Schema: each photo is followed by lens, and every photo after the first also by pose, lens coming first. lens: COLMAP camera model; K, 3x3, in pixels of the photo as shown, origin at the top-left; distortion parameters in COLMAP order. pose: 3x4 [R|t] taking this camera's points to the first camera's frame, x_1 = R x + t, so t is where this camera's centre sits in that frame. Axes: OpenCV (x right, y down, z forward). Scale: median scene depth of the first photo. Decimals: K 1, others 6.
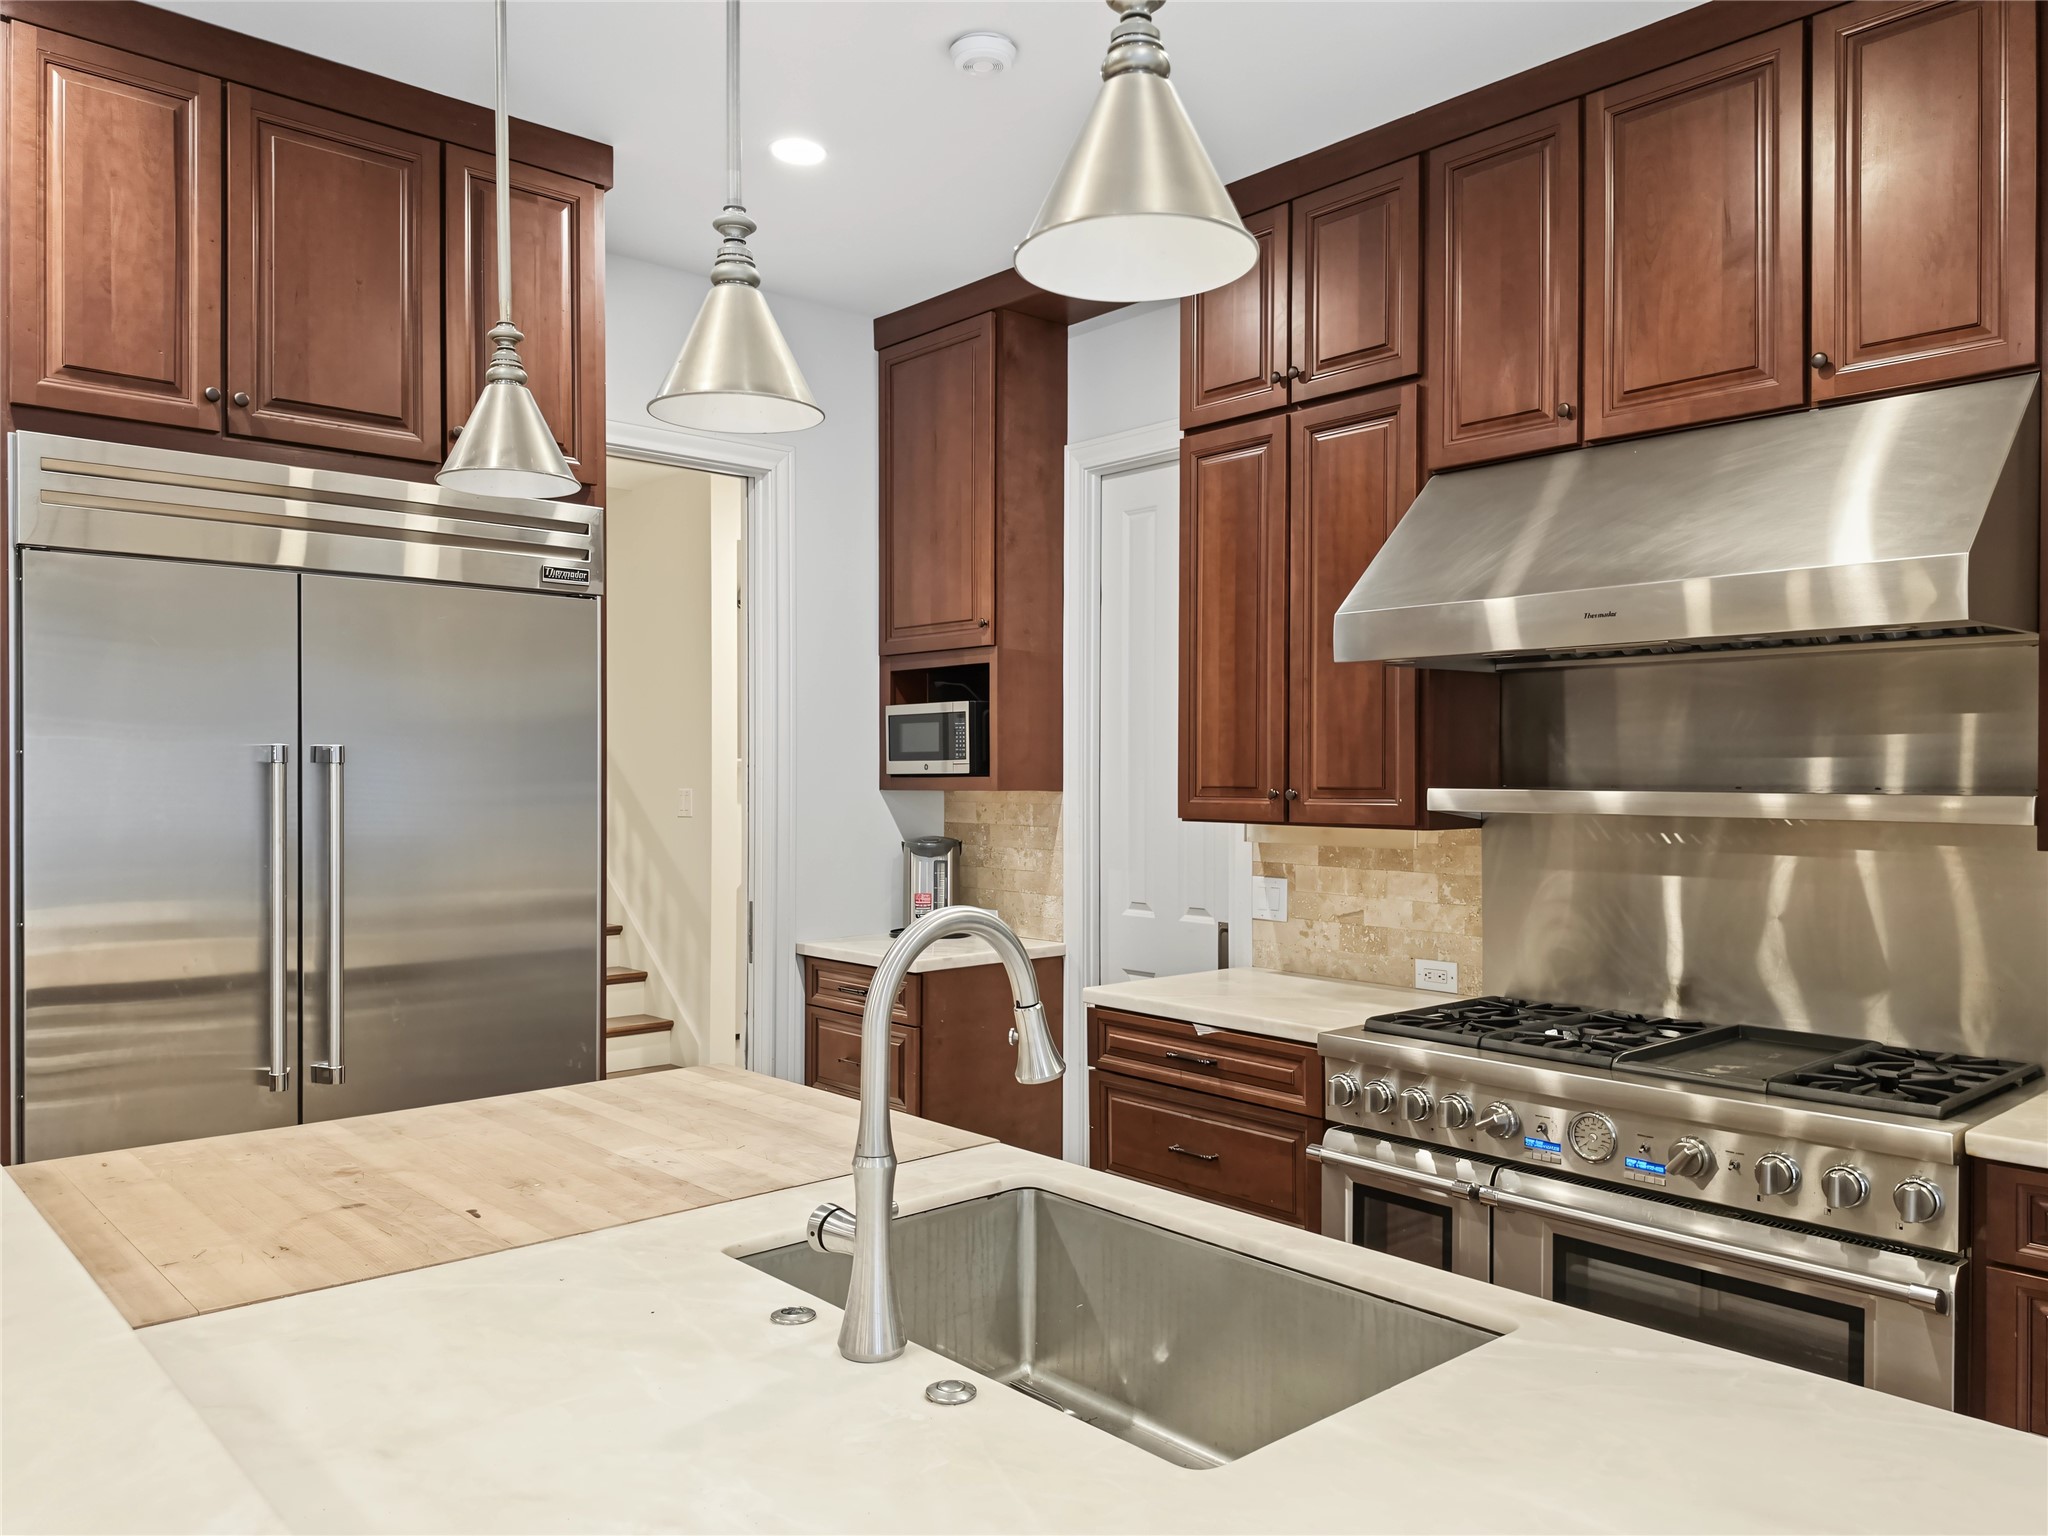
lens RADIAL K [[1457.7, 0, 1017.8], [0, 1457.7, 778.4], [0, 0, 1]] dist [0.110262, -0.144159]
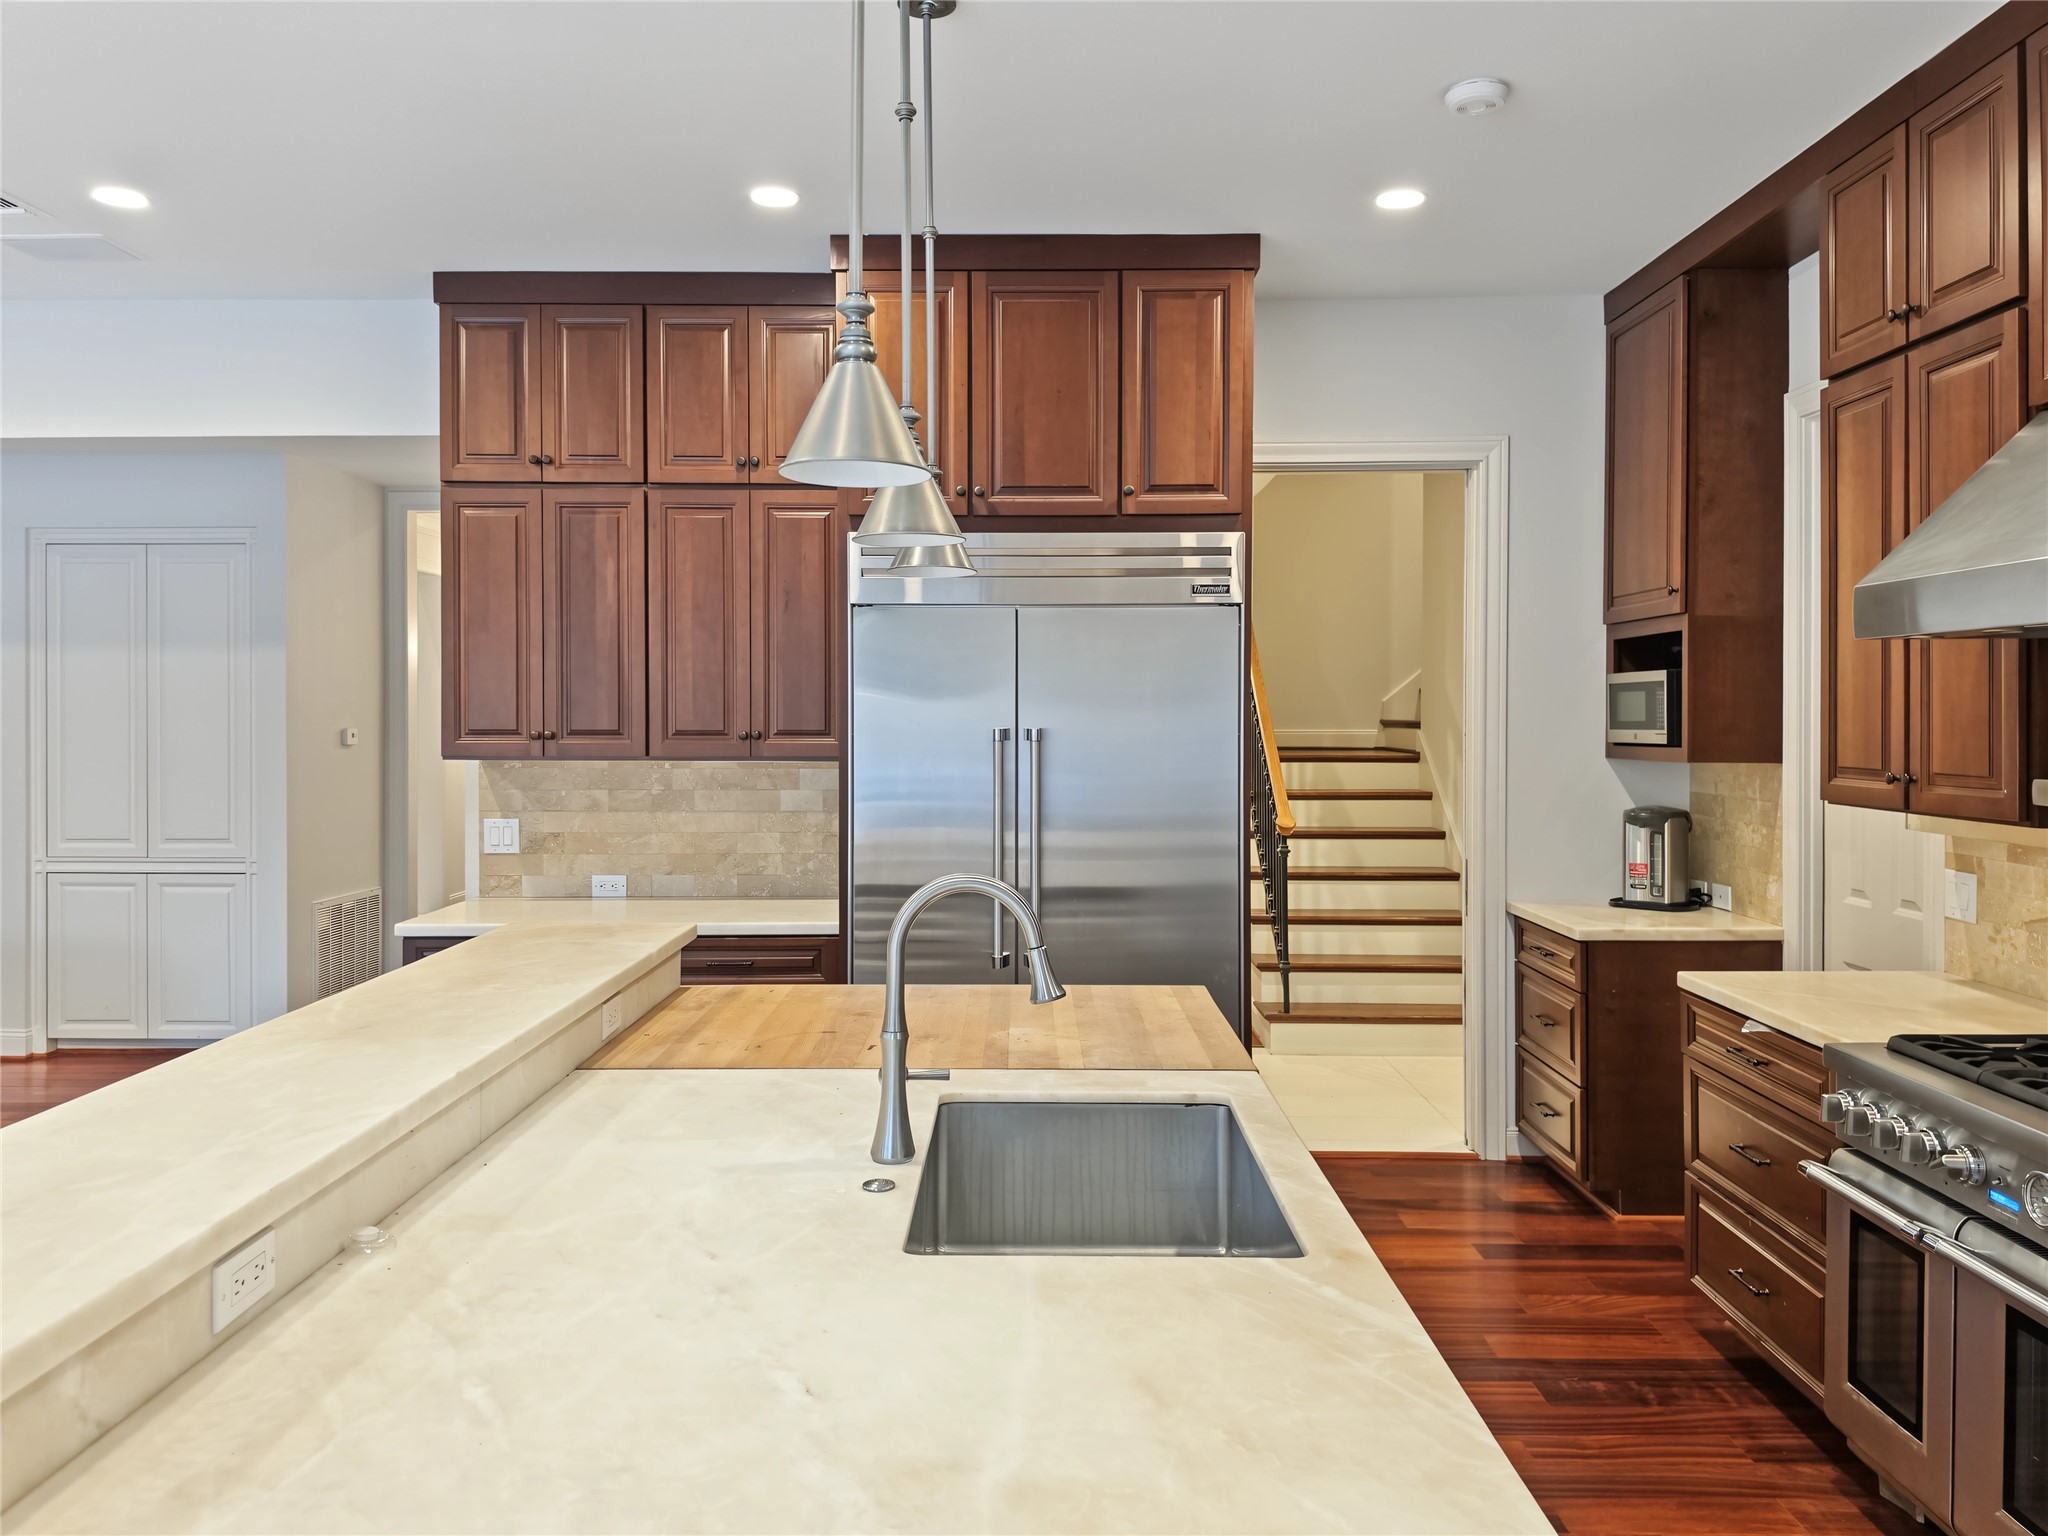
lens RADIAL K [[1448.9, 0, 1017.0], [0, 1448.9, 711.7], [0, 0, 1]] dist [0.006299, 0.002107]
pose [[0.739768, -0.005116, -0.672842, 0.352445], [0.001683, 0.999982, -0.005753, -0.024082], [0.672860, 0.003124, 0.739764, -0.016604]]
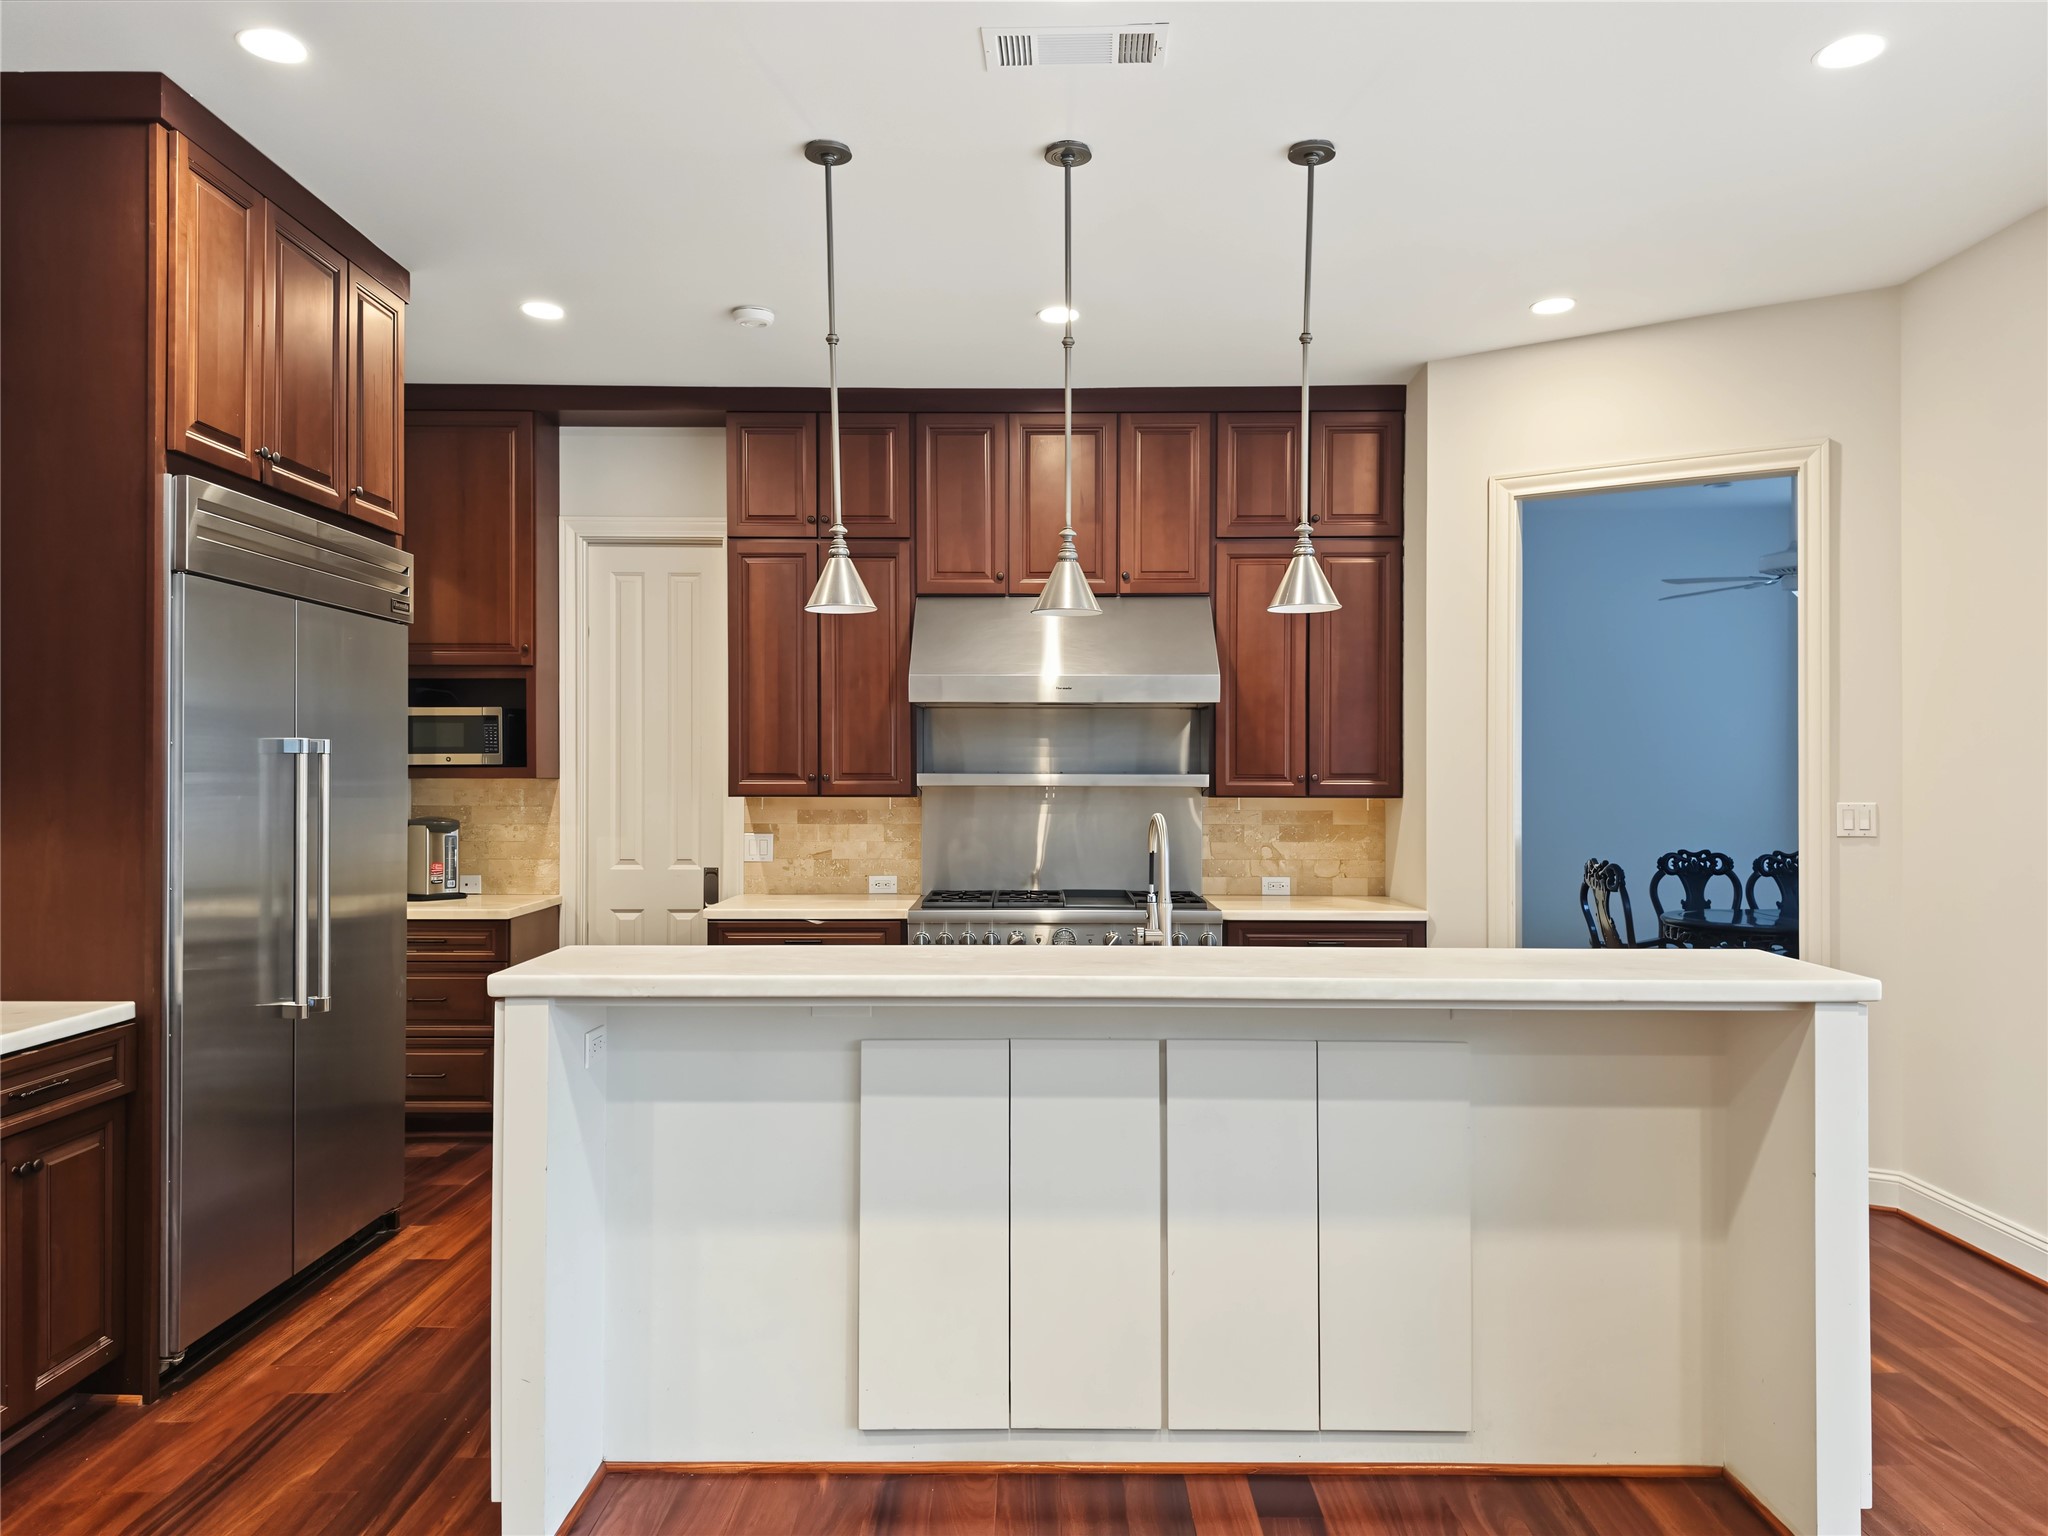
lens RADIAL K [[1403.2, 0, 1024.0], [0, 1403.2, 768.0], [0, 0, 1]] dist [0.077403, -0.139163]
pose [[0.673479, 0.001029, 0.739206, -0.749790], [0.003136, 0.999986, -0.004249, 0.007273], [-0.739200, 0.005179, 0.673466, -0.194312]]
